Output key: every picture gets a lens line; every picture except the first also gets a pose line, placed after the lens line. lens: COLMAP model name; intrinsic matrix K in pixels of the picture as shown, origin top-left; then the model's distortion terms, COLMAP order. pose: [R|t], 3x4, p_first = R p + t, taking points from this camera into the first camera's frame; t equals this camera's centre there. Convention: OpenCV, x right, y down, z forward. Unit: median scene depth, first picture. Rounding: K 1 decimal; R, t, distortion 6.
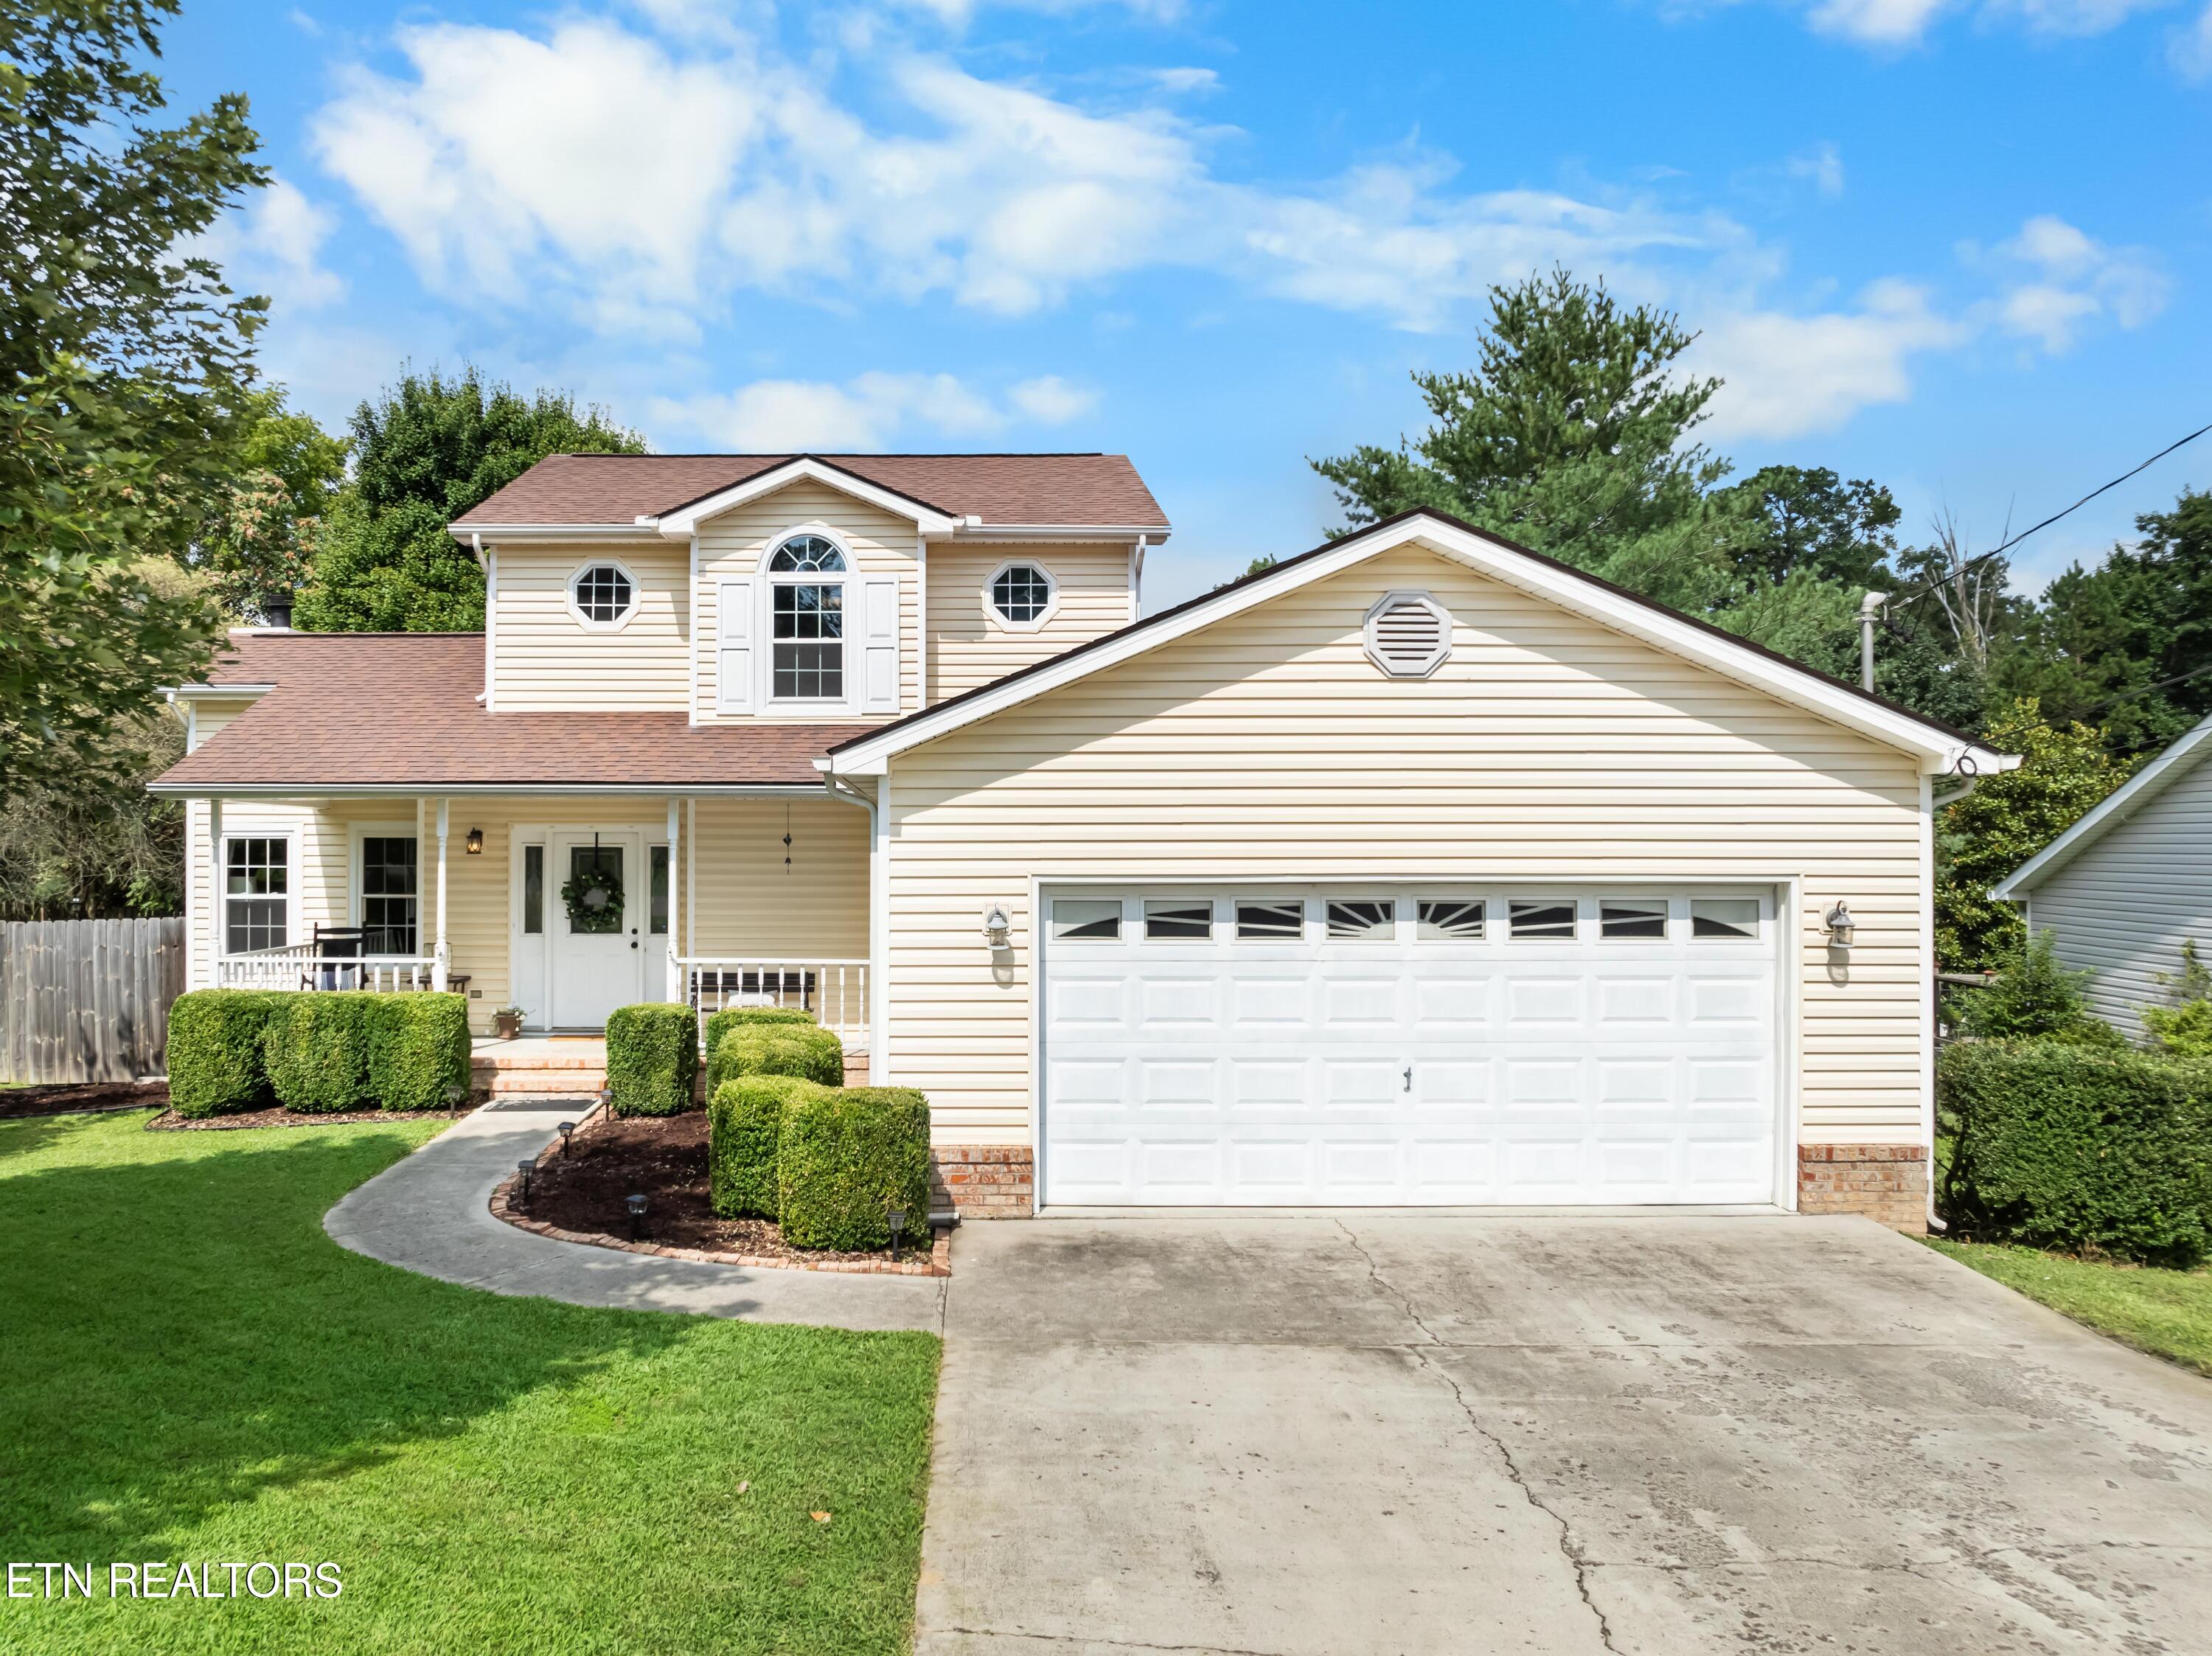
lens RADIAL K [[1633.5, 0, 938.3], [0, 1633.5, 828.9], [0, 0, 1]] dist [-0.030731, -0.004313]
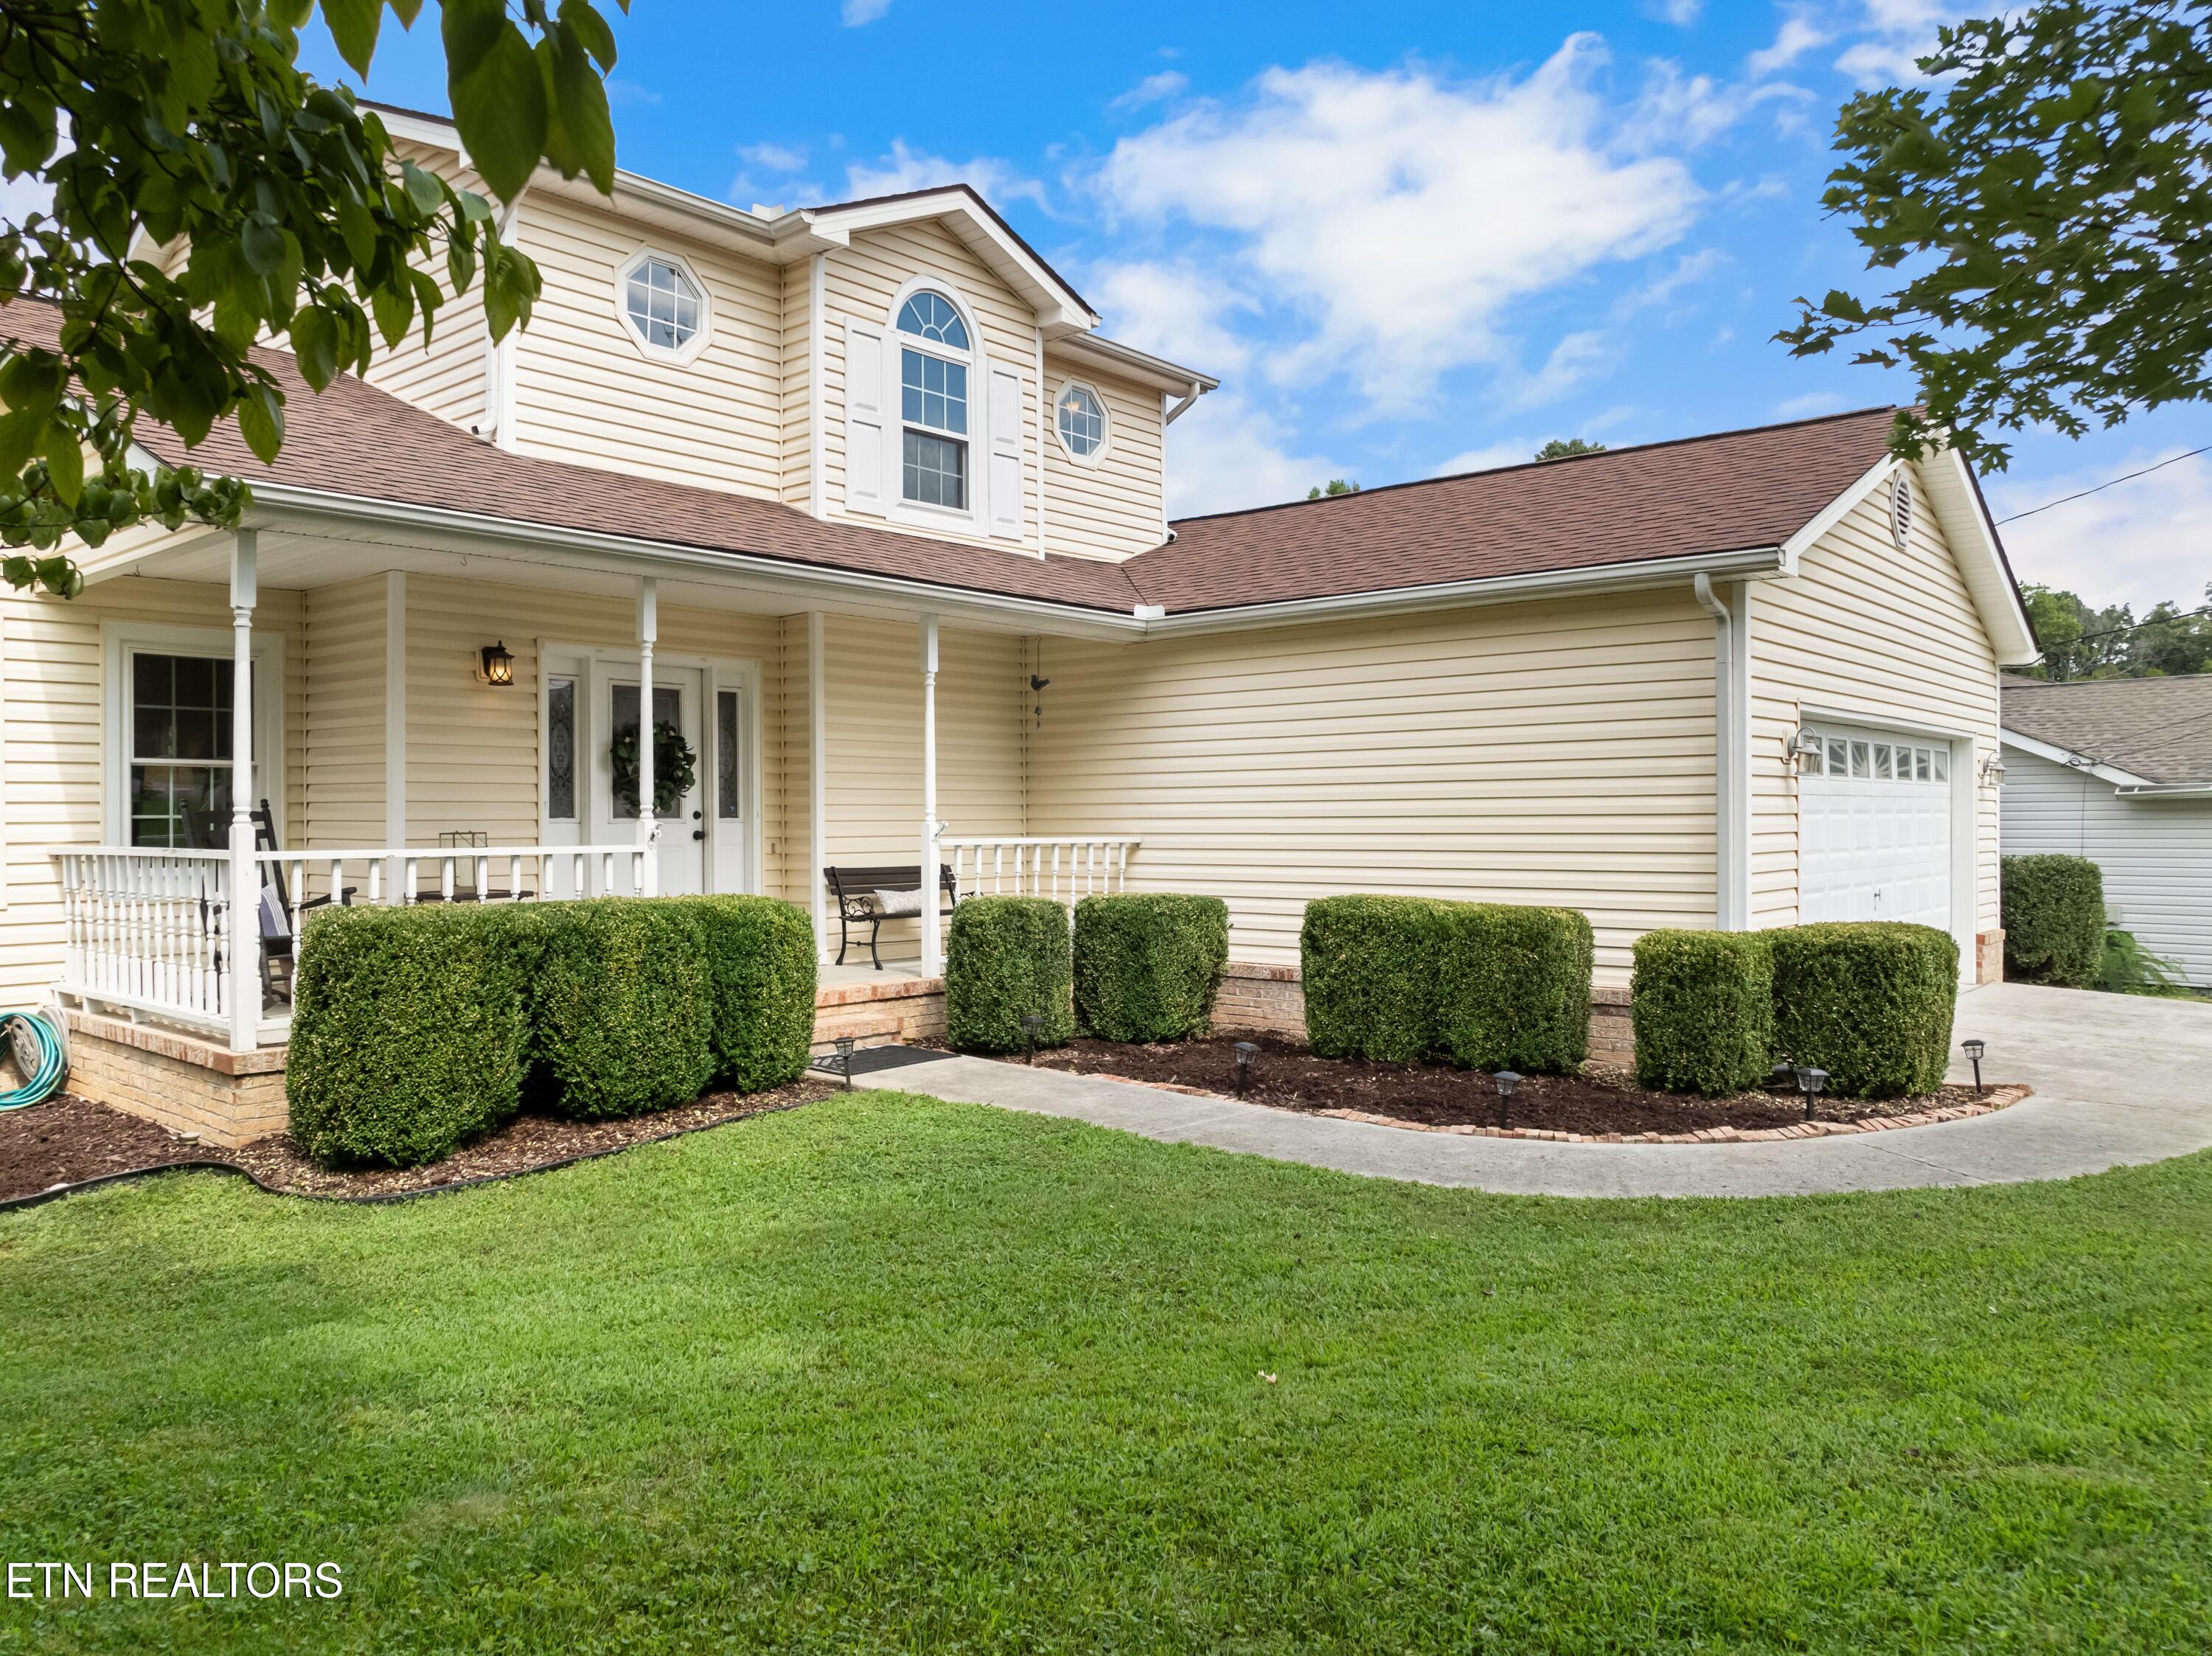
lens RADIAL K [[1571.4, 0, 1105.8], [0, 1571.4, 825.2], [0, 0, 1]] dist [-0.034183, -0.001683]
pose [[0.645915, -0.007199, 0.763375, -0.636052], [-0.006452, 0.999868, 0.014888, 0.062577], [-0.763382, -0.014542, 0.645784, 0.498209]]
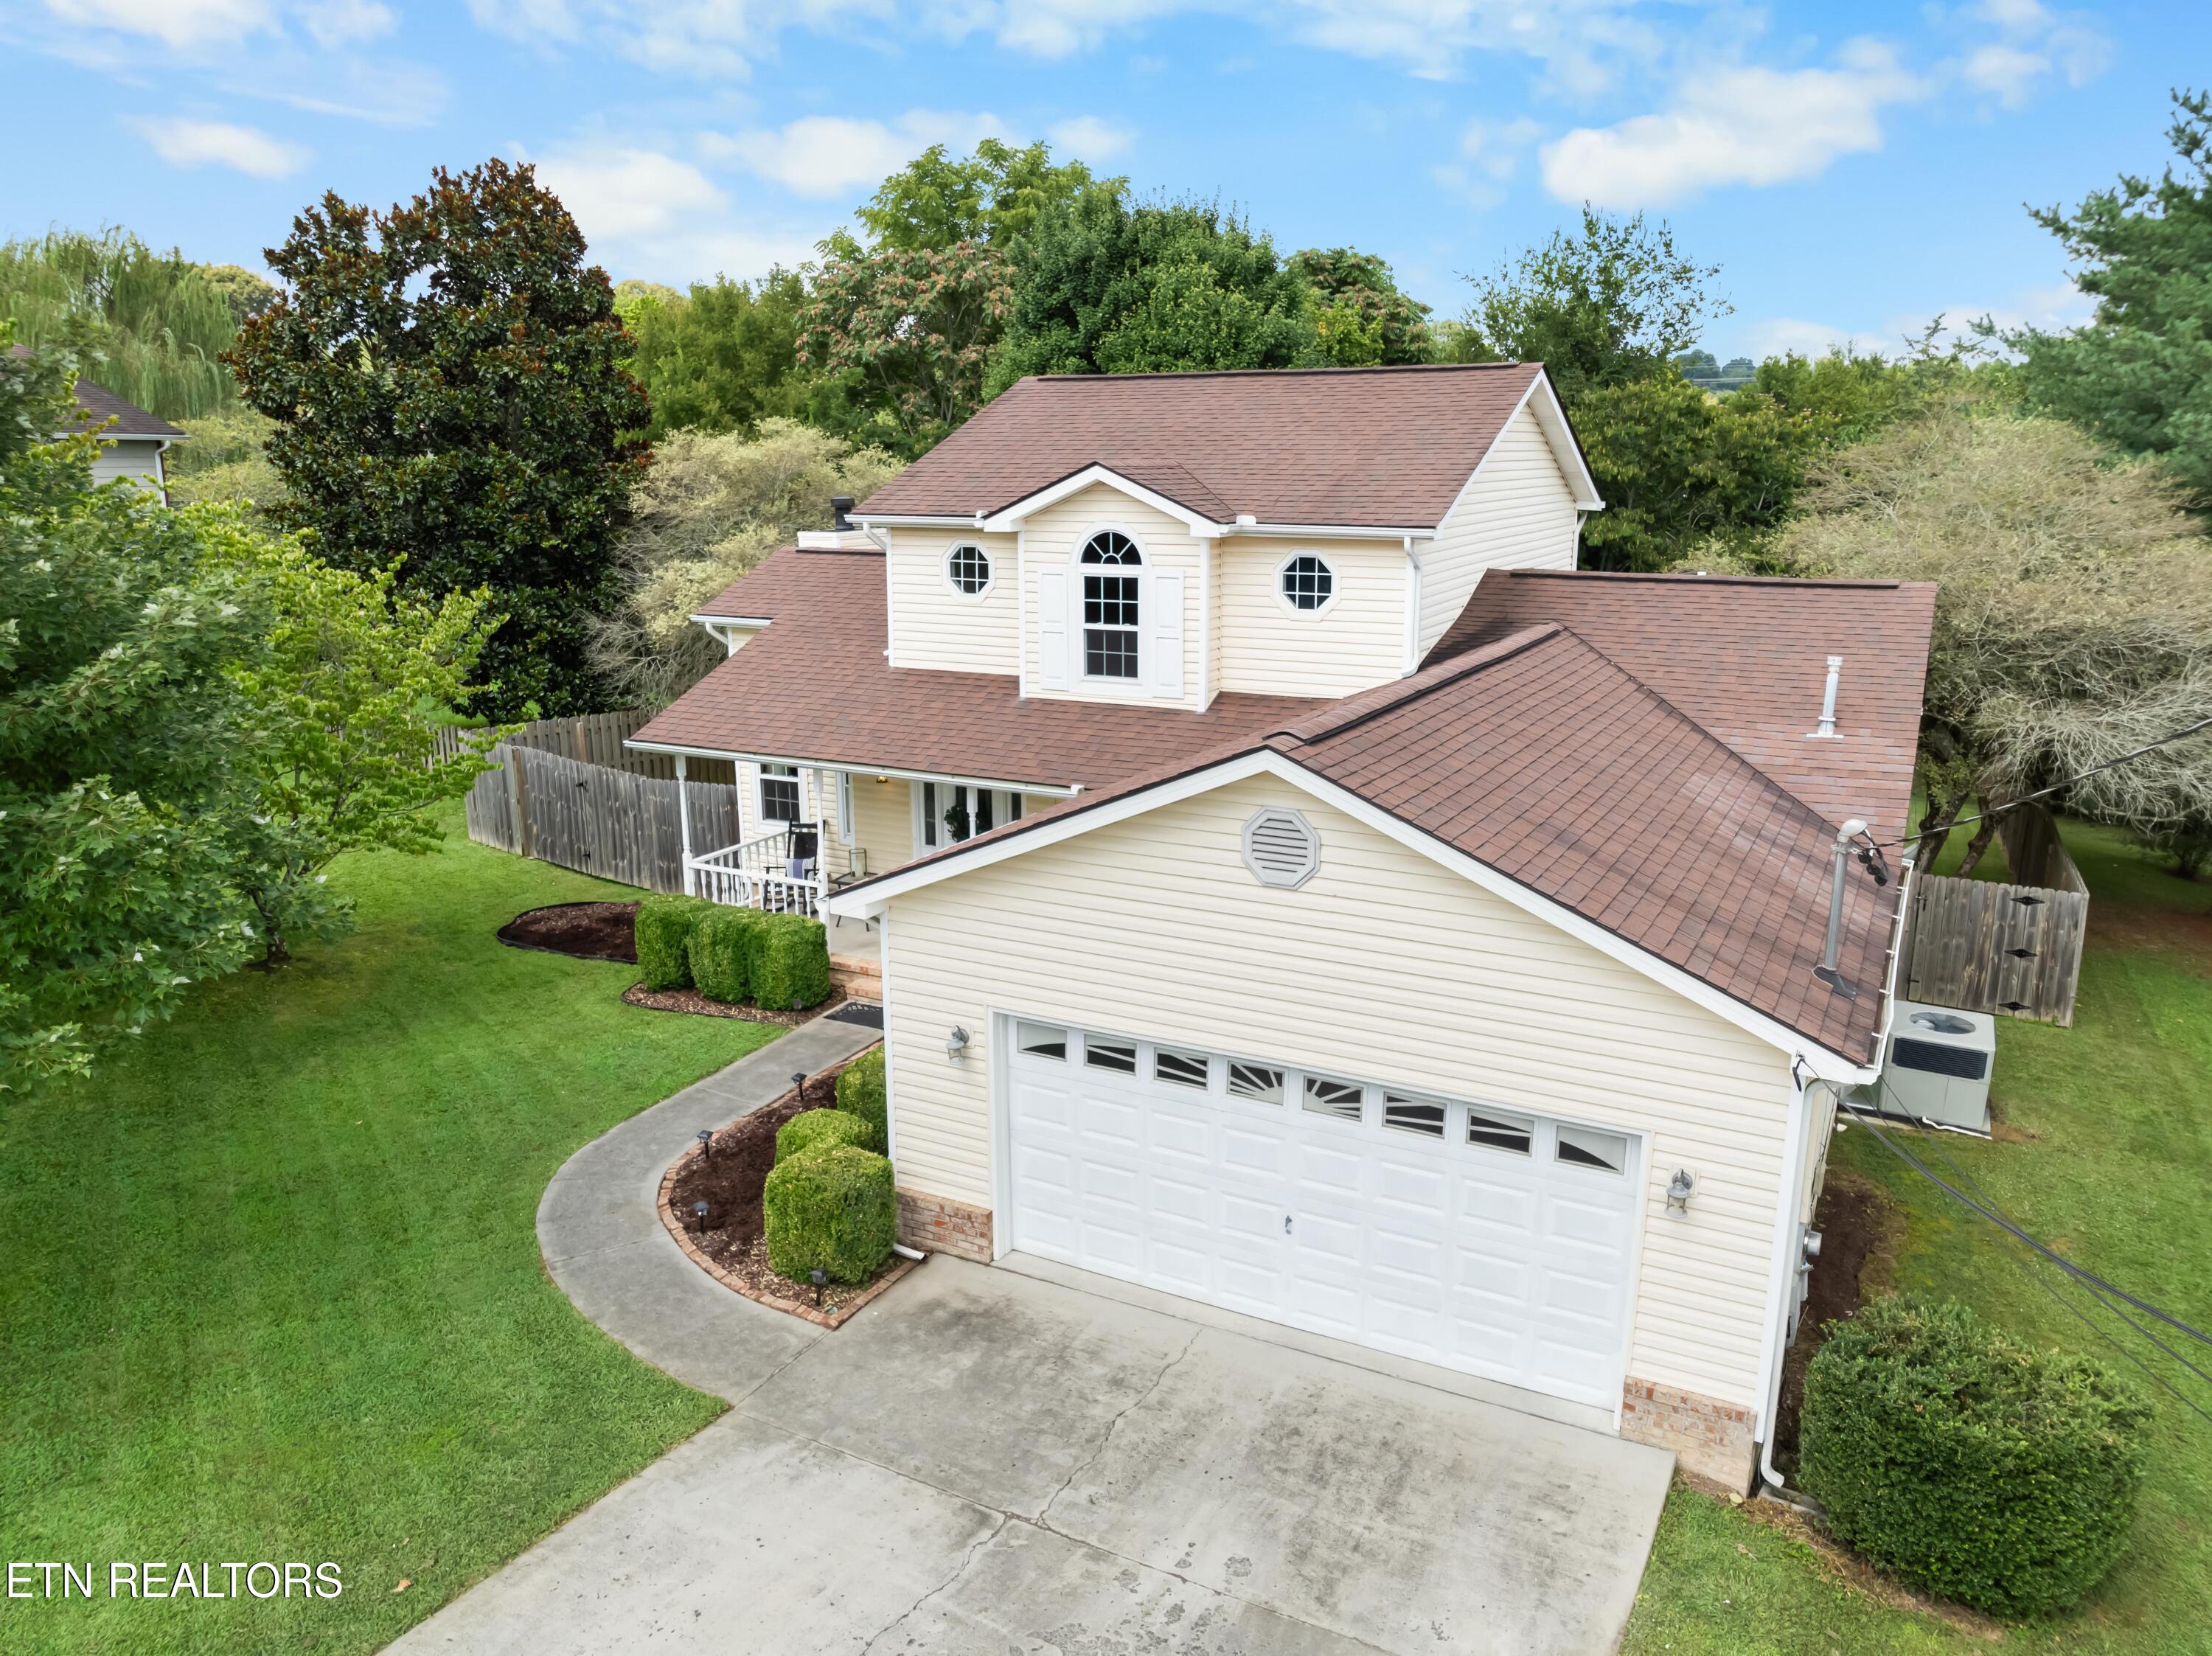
lens RADIAL K [[1571.4, 0, 1105.8], [0, 1571.4, 825.2], [0, 0, 1]] dist [-0.034183, -0.001683]
pose [[0.884150, 0.105282, -0.455187, 0.451041], [0.012101, 0.968792, 0.247580, -0.269141], [0.467047, -0.224406, 0.855283, 0.055818]]
